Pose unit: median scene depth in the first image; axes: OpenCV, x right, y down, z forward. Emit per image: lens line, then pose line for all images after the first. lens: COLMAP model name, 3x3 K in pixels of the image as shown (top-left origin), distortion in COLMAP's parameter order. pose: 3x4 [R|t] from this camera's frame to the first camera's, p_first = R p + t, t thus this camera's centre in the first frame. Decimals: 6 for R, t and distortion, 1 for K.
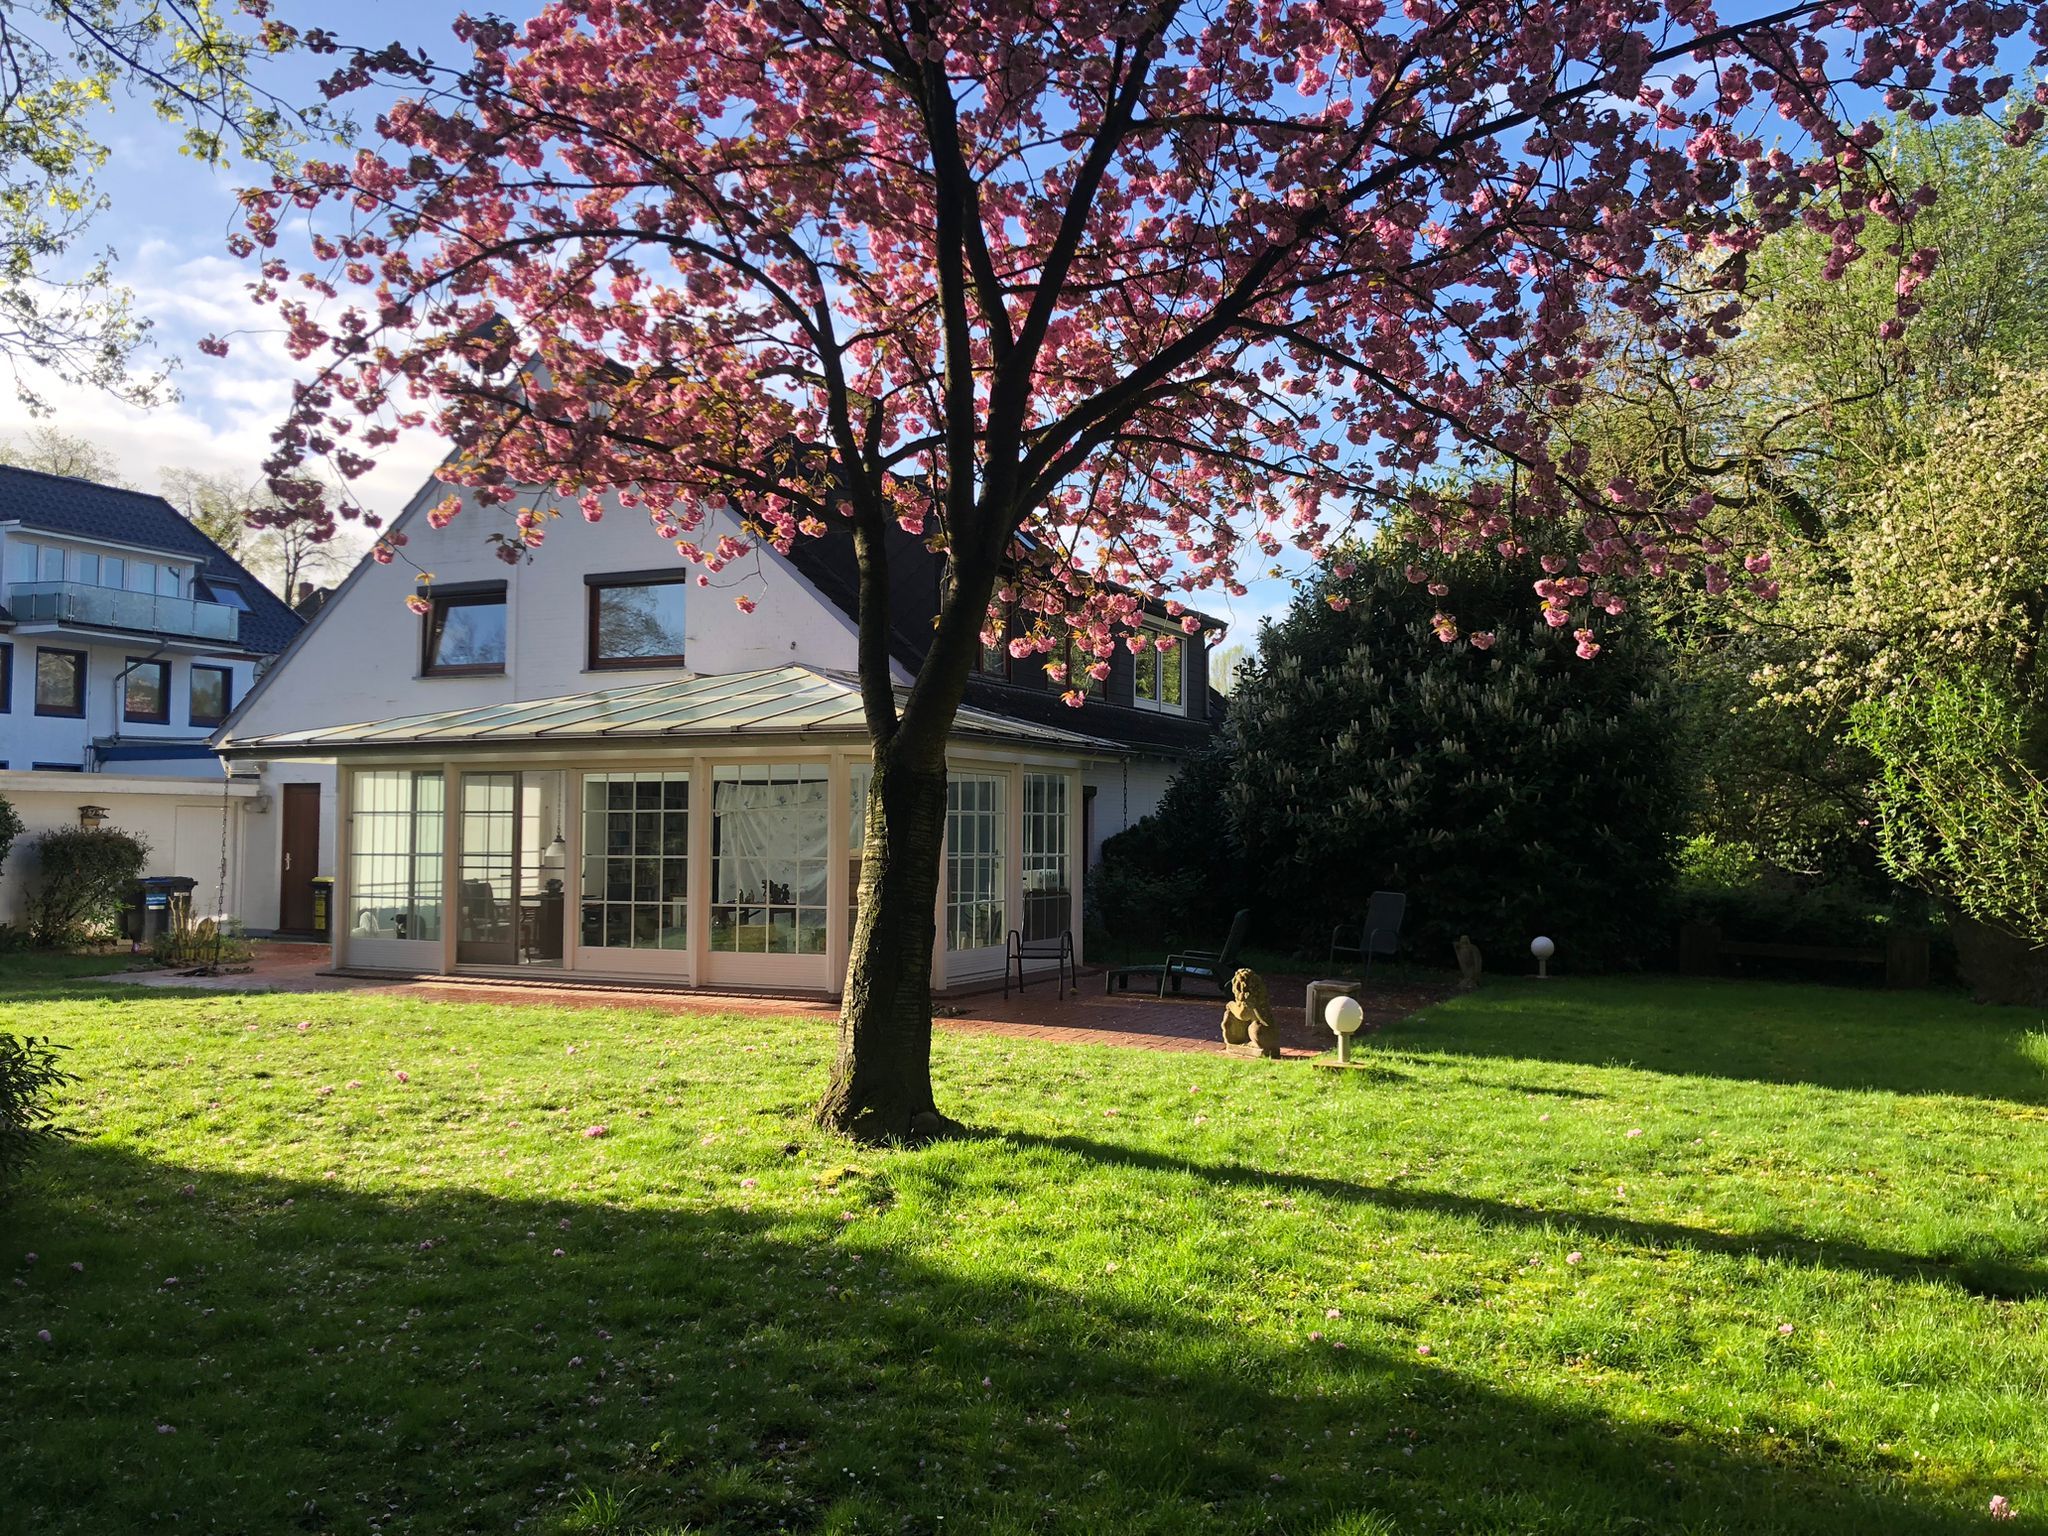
lens RADIAL K [[1384.9, 0, 1048.3], [0, 1384.9, 730.5], [0, 0, 1]] dist [0.039728, -0.066083]
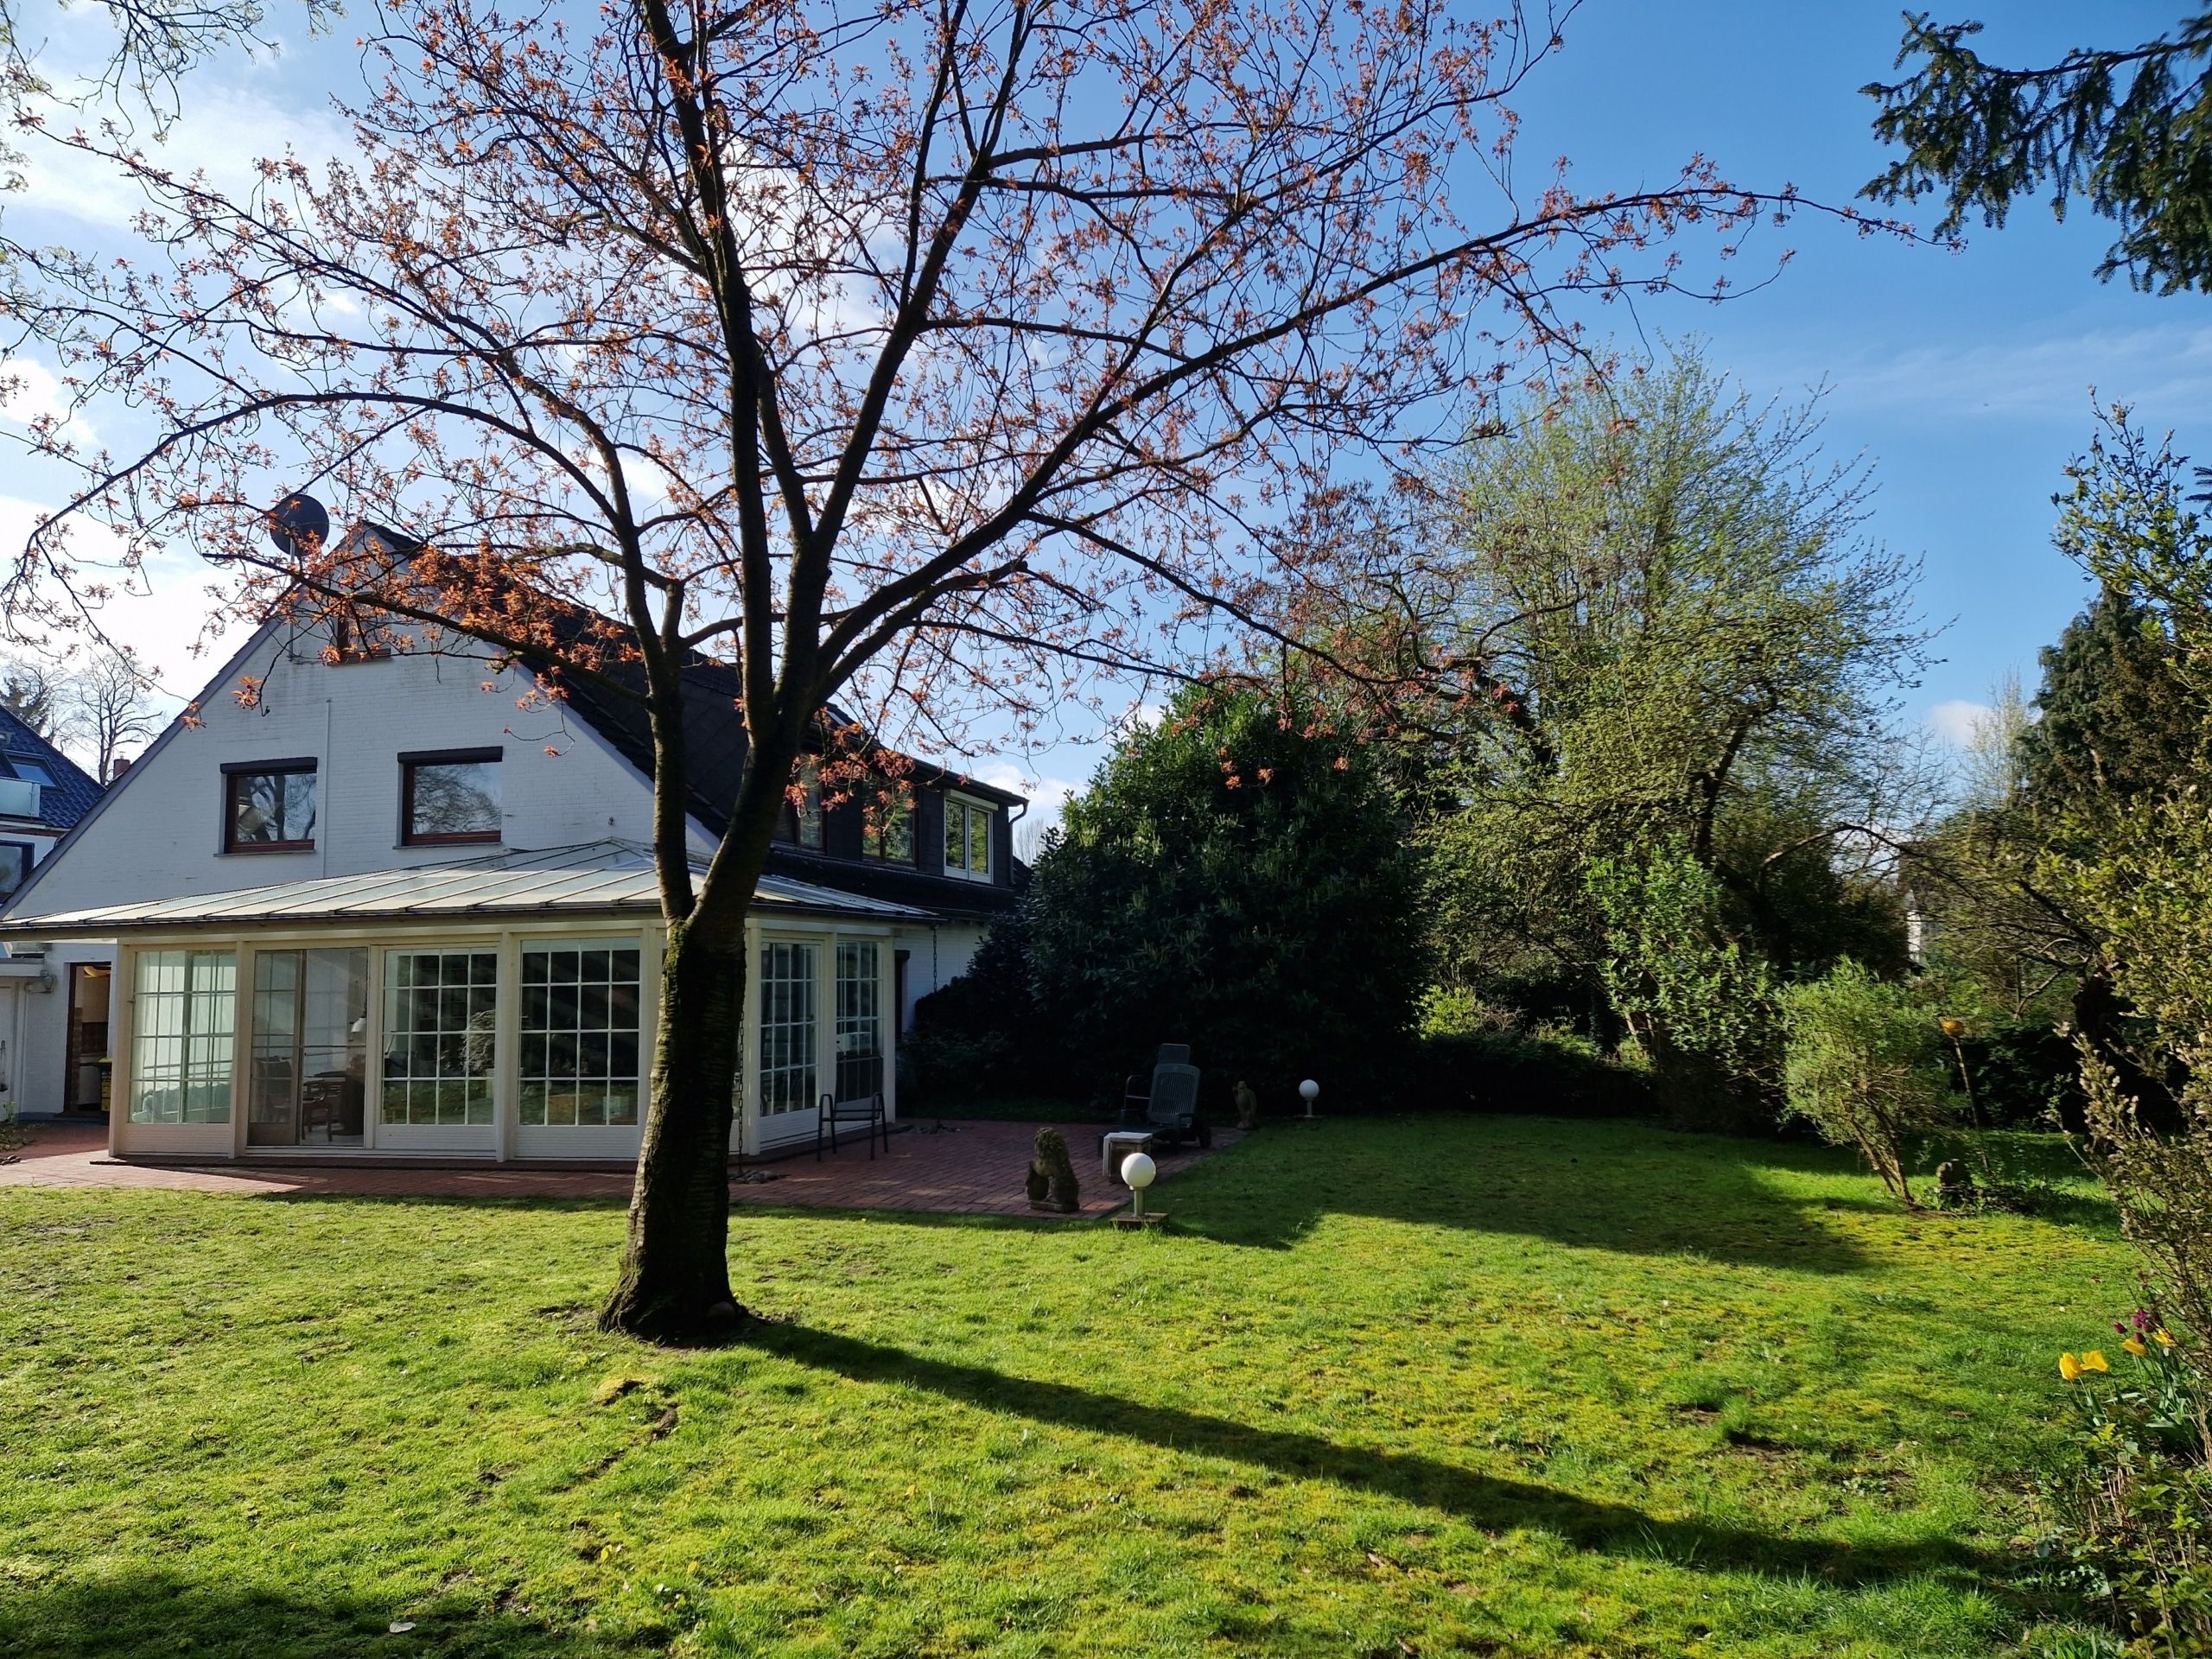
lens RADIAL K [[1428.8, 0, 1106.0], [0, 1428.8, 829.5], [0, 0, 1]] dist [0.076003, -0.053178]
pose [[0.982602, -0.004130, 0.185675, -0.018538], [0.014976, 0.998259, -0.057049, 0.010583], [-0.185116, 0.058837, 0.980954, -0.111478]]
